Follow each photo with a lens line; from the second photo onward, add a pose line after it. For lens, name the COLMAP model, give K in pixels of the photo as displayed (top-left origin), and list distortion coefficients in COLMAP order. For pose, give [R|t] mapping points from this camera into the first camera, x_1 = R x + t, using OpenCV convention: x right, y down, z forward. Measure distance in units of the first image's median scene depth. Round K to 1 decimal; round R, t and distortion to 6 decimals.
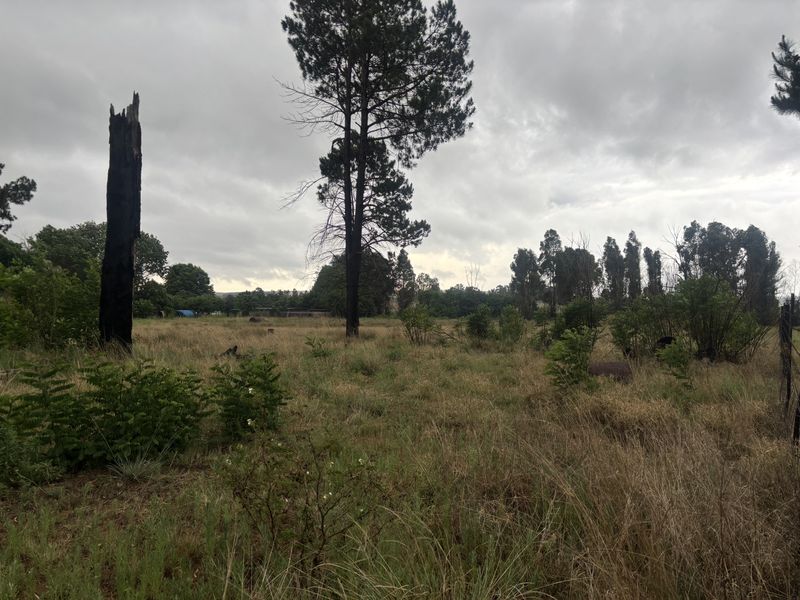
lens RADIAL K [[607.1, 0, 400.0], [0, 607.1, 300.0], [0, 0, 1]] dist [0.006451, -0.004165]
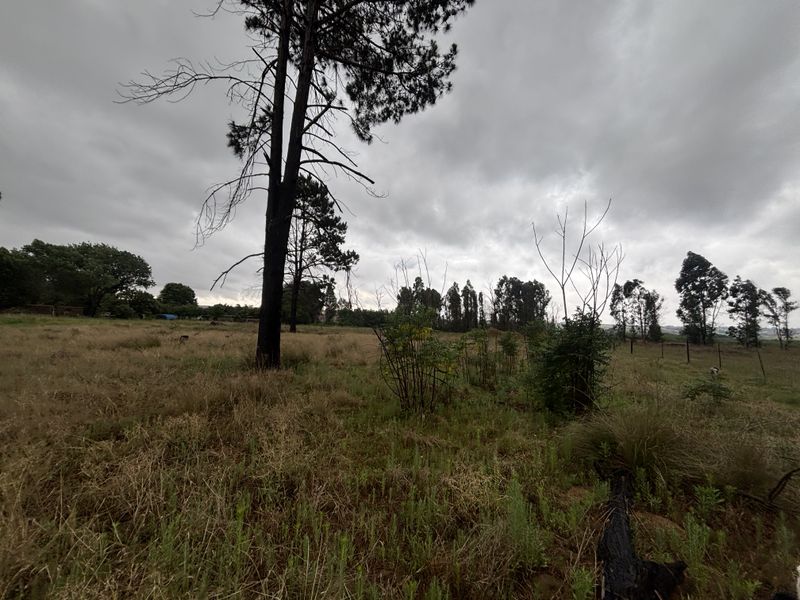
lens RADIAL K [[323.0, 0, 400.0], [0, 323.0, 300.0], [0, 0, 1]] dist [0.000965, -0.004995]
pose [[0.972554, 0.054086, 0.226302, -0.015148], [-0.042428, 0.997525, -0.056071, 0.005183], [-0.228775, 0.044931, 0.972442, 0.319736]]
